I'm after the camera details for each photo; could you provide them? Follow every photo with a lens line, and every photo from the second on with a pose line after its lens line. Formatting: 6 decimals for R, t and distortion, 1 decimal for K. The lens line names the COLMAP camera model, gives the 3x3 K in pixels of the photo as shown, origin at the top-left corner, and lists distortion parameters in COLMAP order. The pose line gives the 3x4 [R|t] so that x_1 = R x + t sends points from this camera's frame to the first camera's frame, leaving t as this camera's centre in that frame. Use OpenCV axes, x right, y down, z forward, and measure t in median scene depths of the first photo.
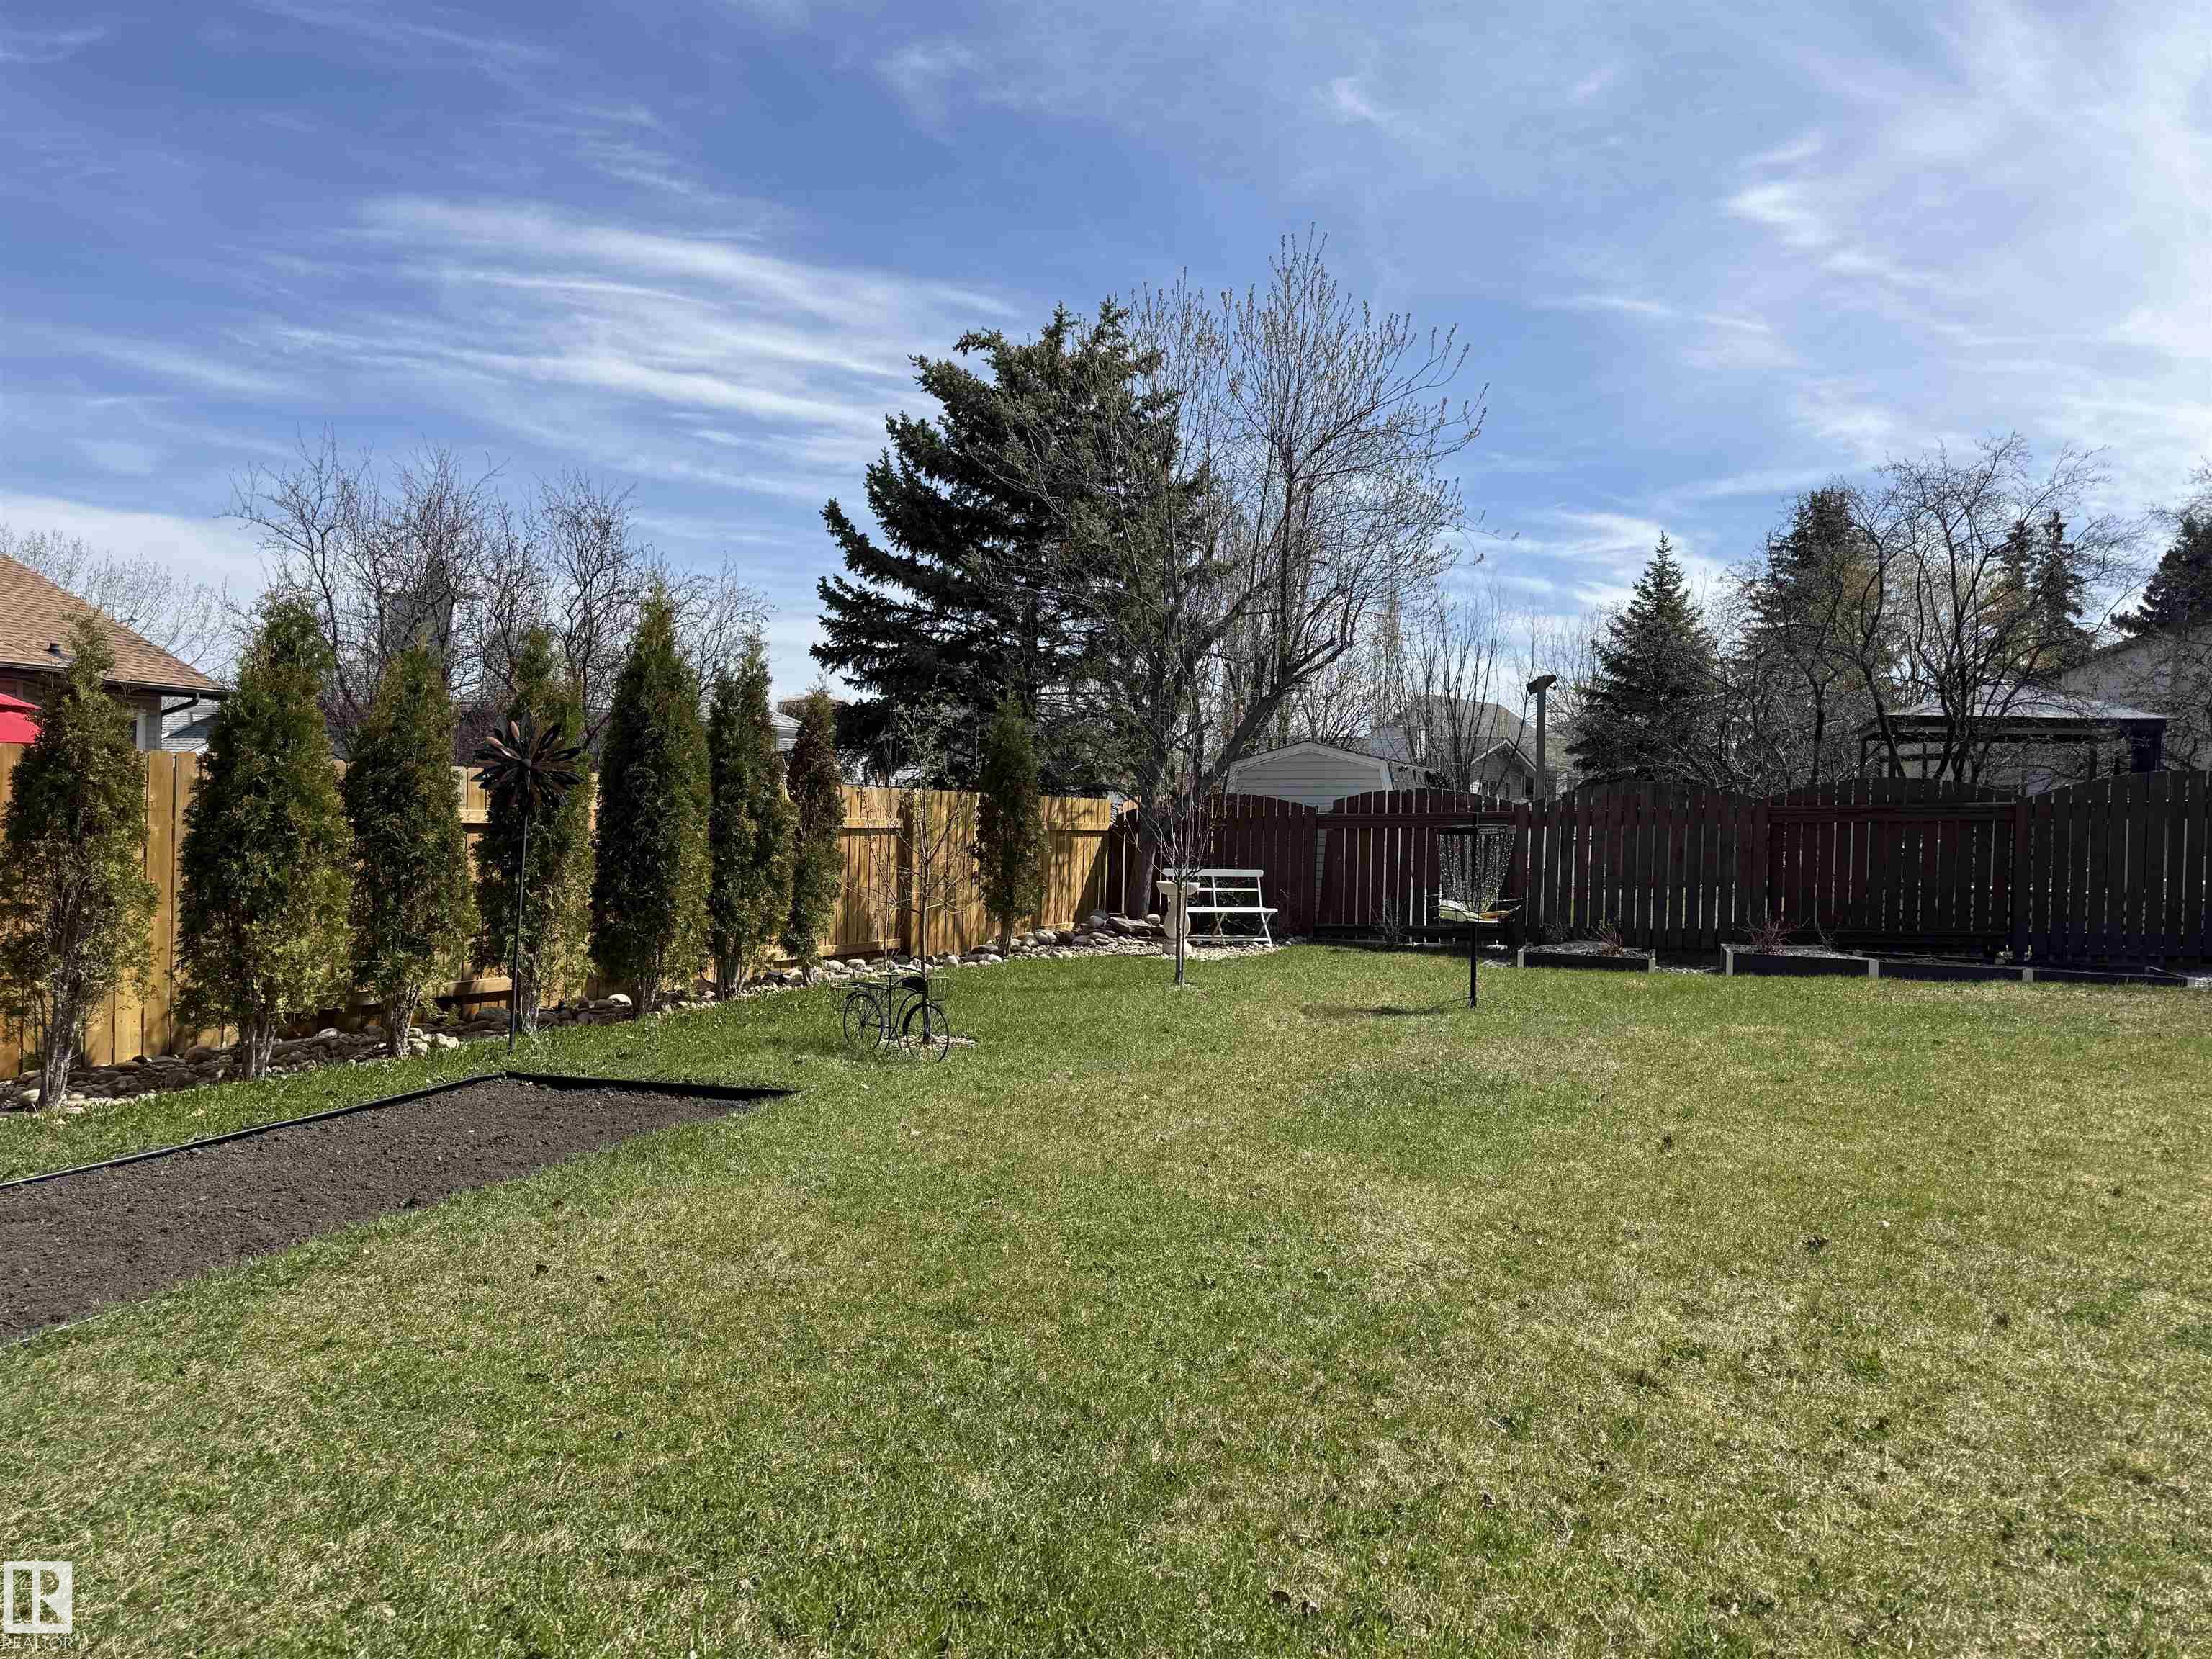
lens RADIAL K [[1510.7, 0, 1105.9], [0, 1510.7, 825.3], [0, 0, 1]] dist [0.030560, -0.058281]
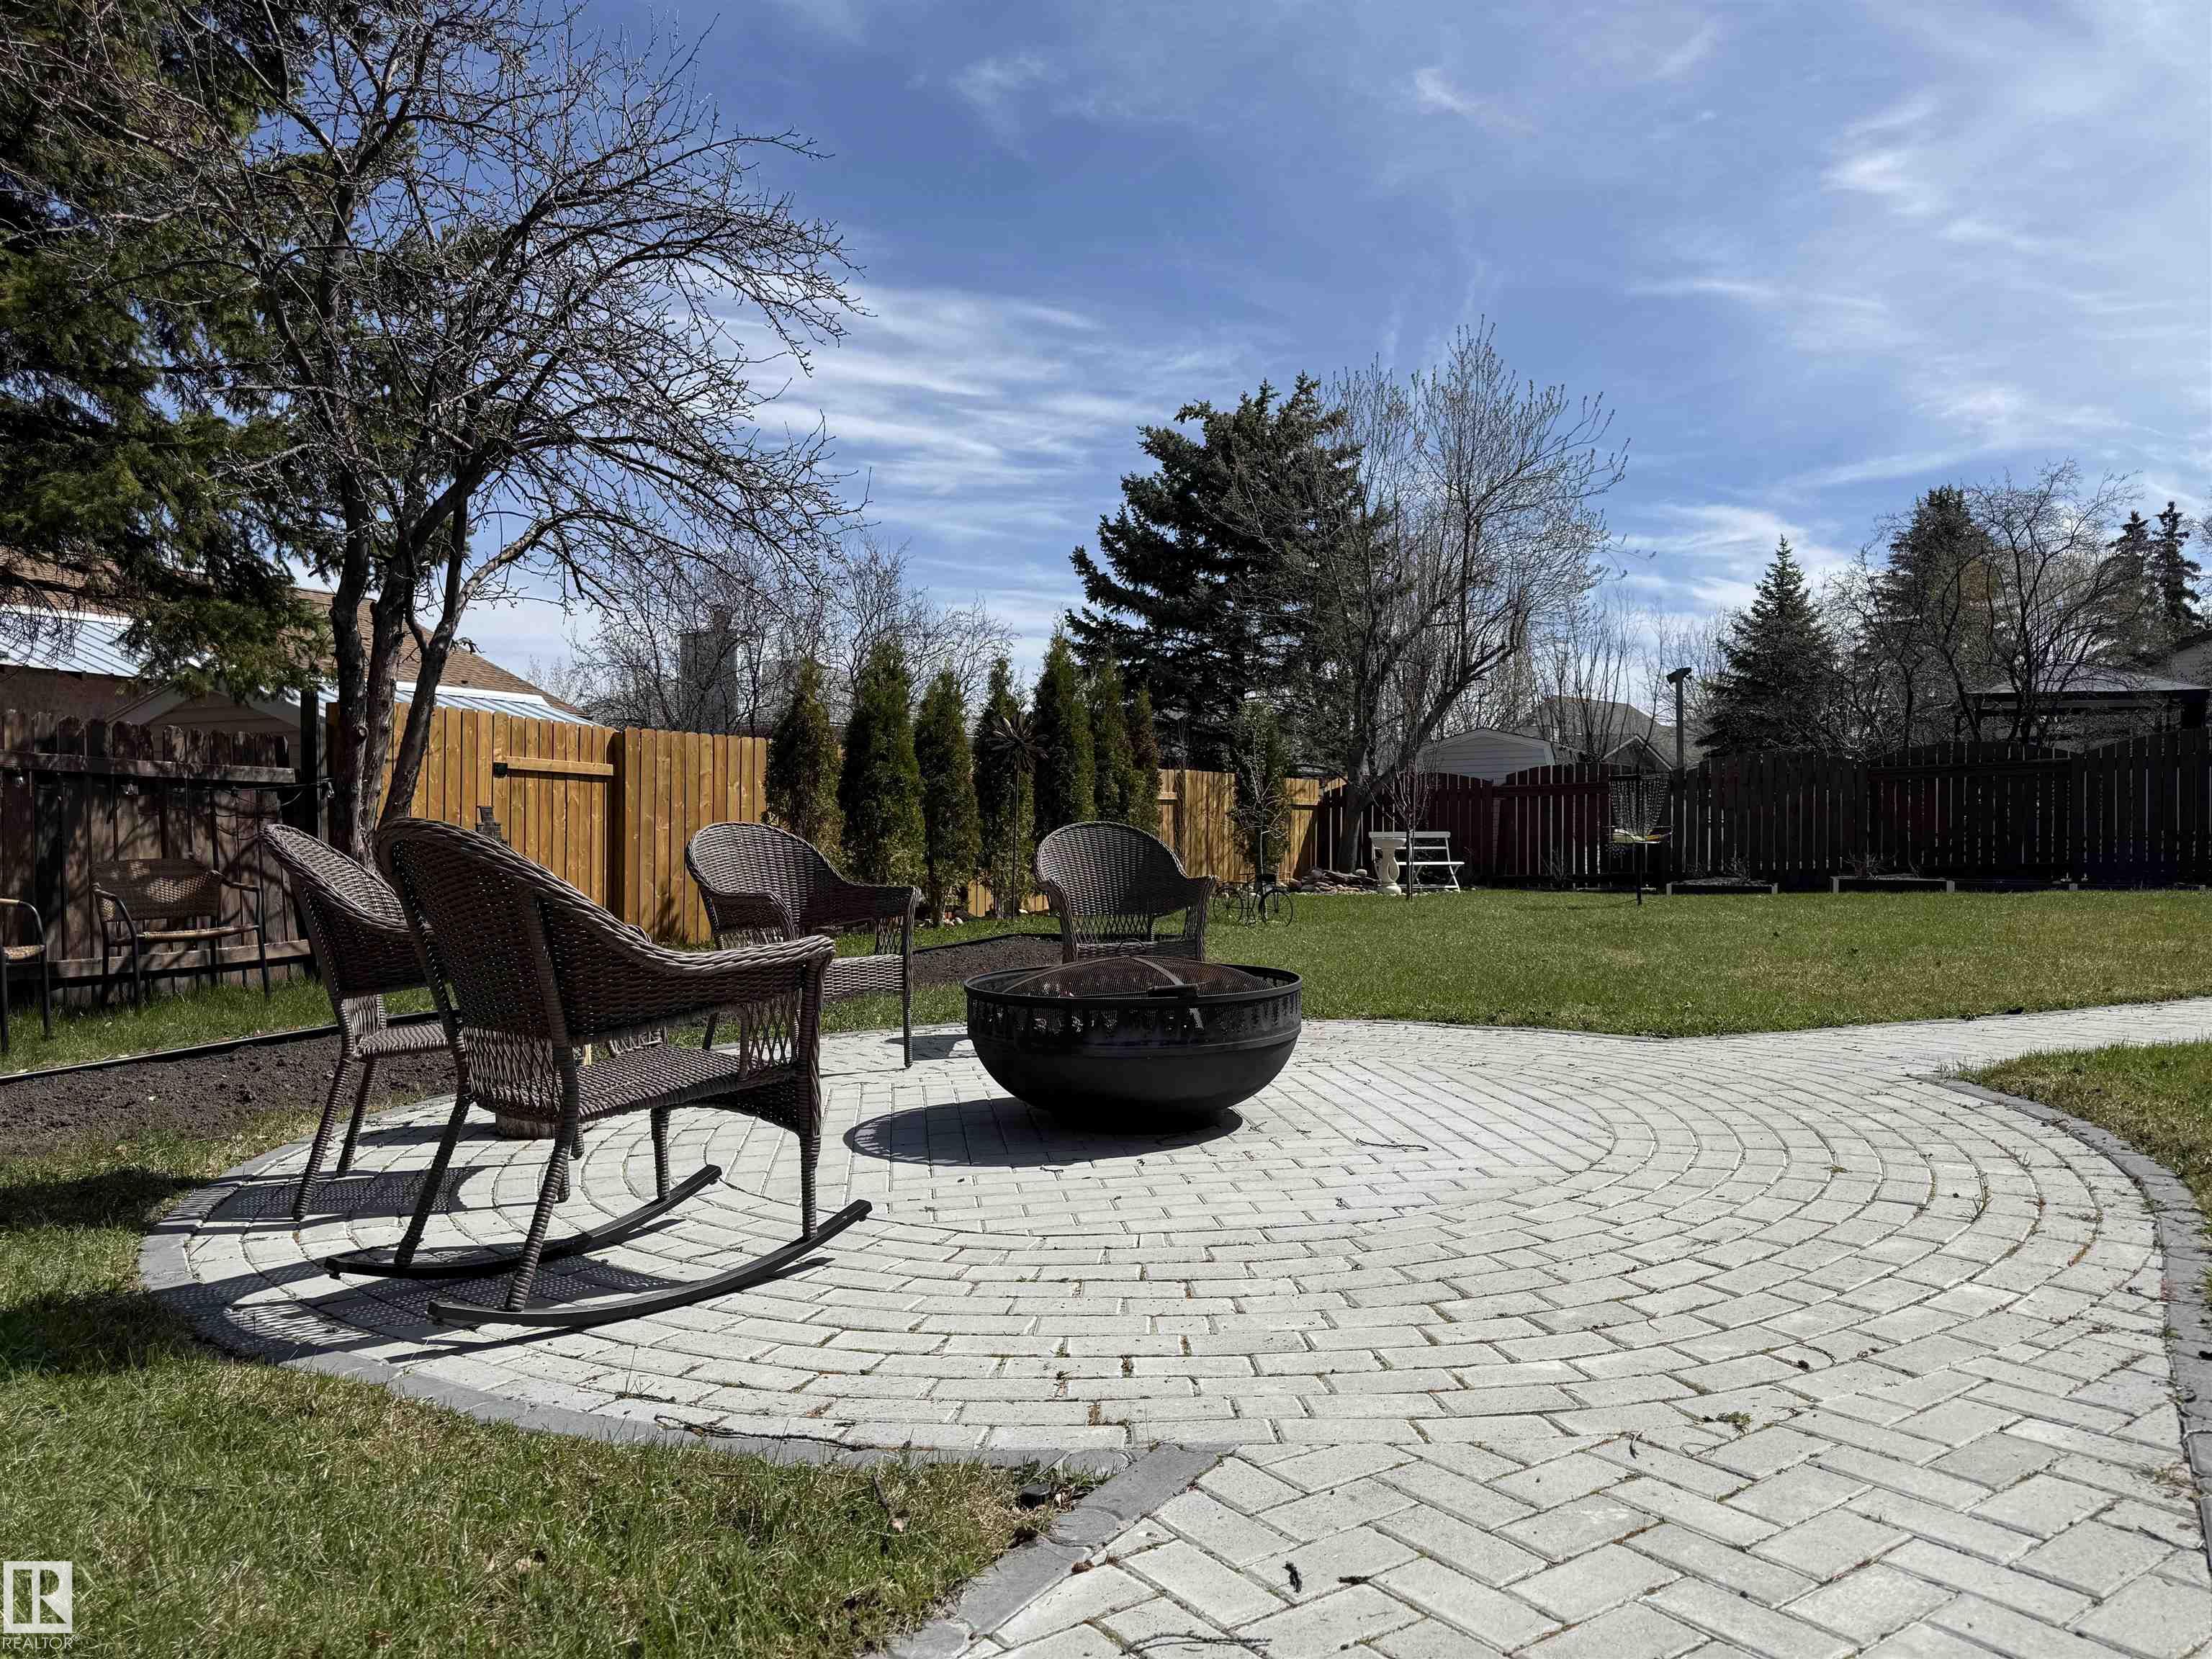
lens RADIAL K [[1510.7, 0, 1070.3], [0, 1510.7, 843.1], [0, 0, 1]] dist [0.030560, -0.058281]
pose [[0.995405, -0.020612, -0.093506, -0.086053], [0.020665, 0.999786, -0.000402, 0.030868], [0.093494, -0.001532, 0.995619, -0.256639]]
